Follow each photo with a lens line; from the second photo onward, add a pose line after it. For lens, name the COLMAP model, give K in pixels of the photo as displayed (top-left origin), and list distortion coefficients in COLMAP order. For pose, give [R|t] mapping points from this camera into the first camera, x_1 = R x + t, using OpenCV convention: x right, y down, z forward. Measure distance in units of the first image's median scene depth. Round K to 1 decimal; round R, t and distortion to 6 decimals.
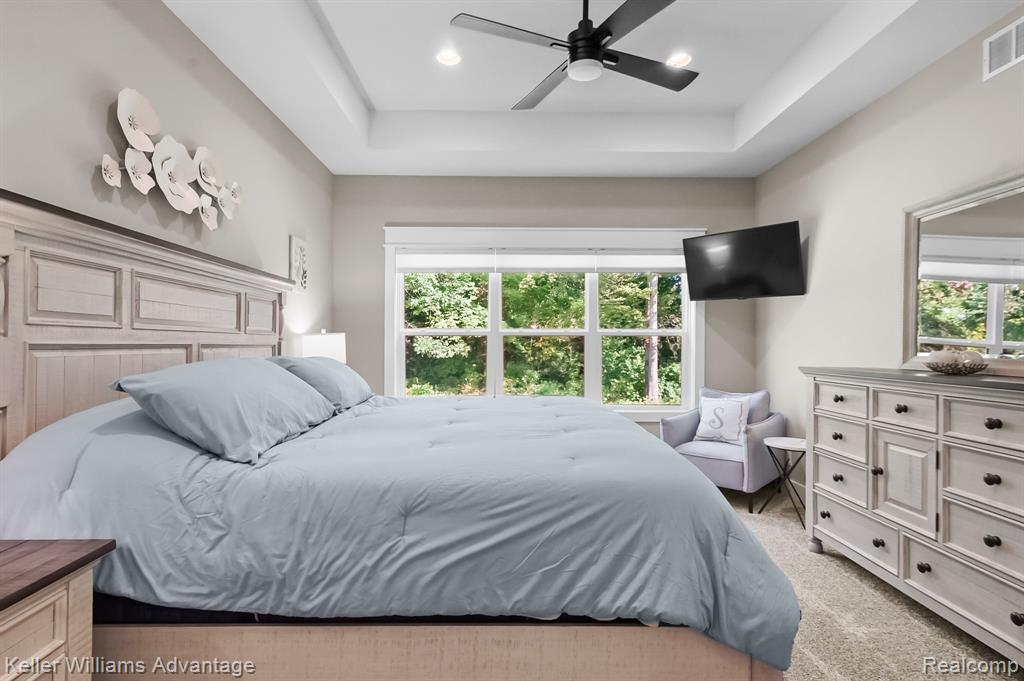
lens RADIAL K [[508.7, 0, 512.0], [0, 508.7, 340.5], [0, 0, 1]] dist [0.004738, 0.000693]
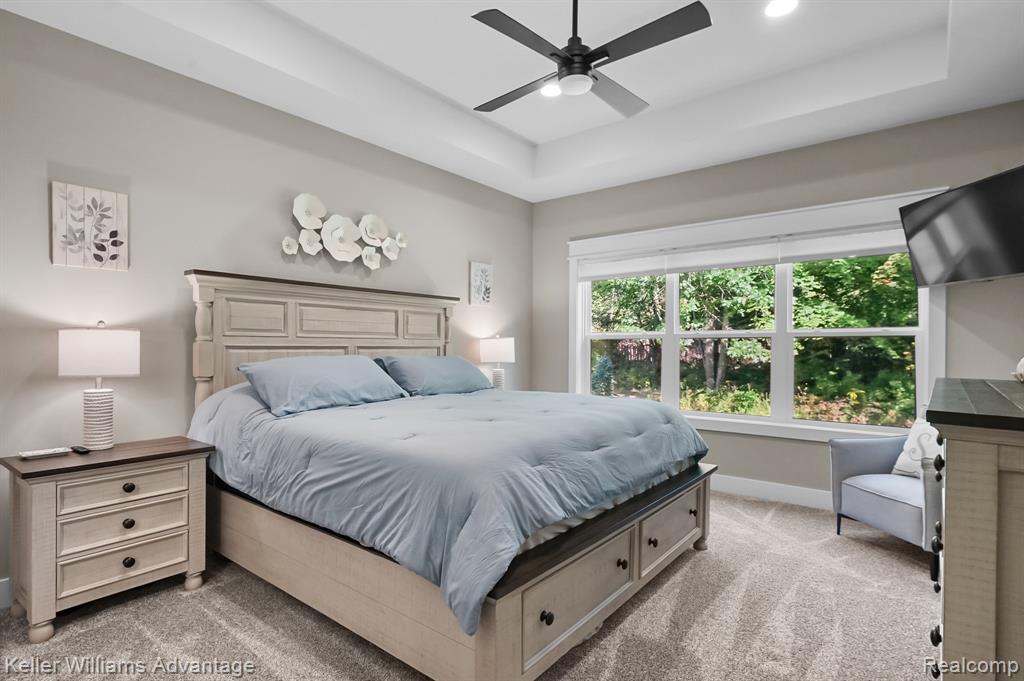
lens RADIAL K [[508.7, 0, 512.0], [0, 508.7, 340.5], [0, 0, 1]] dist [0.004738, 0.000693]
pose [[0.782019, -0.007101, -0.623214, 0.693972], [0.002574, 0.999963, -0.008164, 0.004036], [0.623249, 0.004780, 0.782009, 0.098195]]
